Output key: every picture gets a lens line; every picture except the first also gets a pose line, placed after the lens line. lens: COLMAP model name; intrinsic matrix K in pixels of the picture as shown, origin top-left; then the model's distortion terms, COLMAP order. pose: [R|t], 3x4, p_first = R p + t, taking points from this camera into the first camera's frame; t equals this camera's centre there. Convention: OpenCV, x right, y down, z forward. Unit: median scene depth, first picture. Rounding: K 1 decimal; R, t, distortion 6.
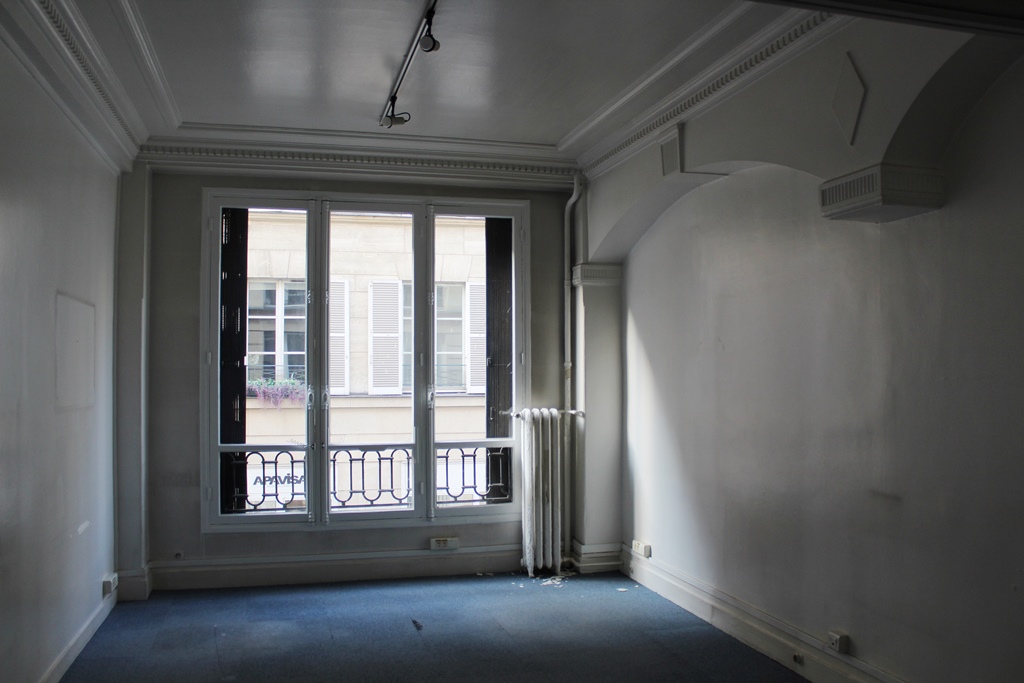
lens RADIAL K [[856.0, 0, 505.8], [0, 856.0, 351.7], [0, 0, 1]] dist [0.083926, -0.001629]
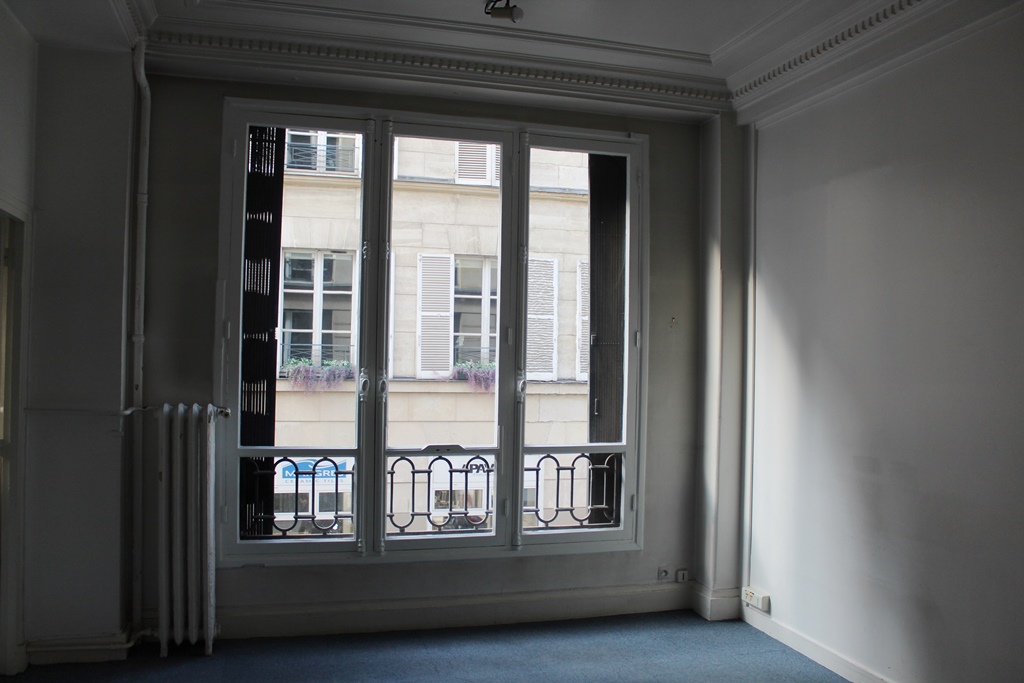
lens RADIAL K [[856.0, 0, 516.1], [0, 856.0, 331.7], [0, 0, 1]] dist [0.083926, -0.001629]
pose [[0.999361, 0.023799, -0.026654, -0.070766], [-0.023982, 0.999691, -0.006578, 0.008640], [0.026490, 0.007213, 0.999623, 0.244920]]
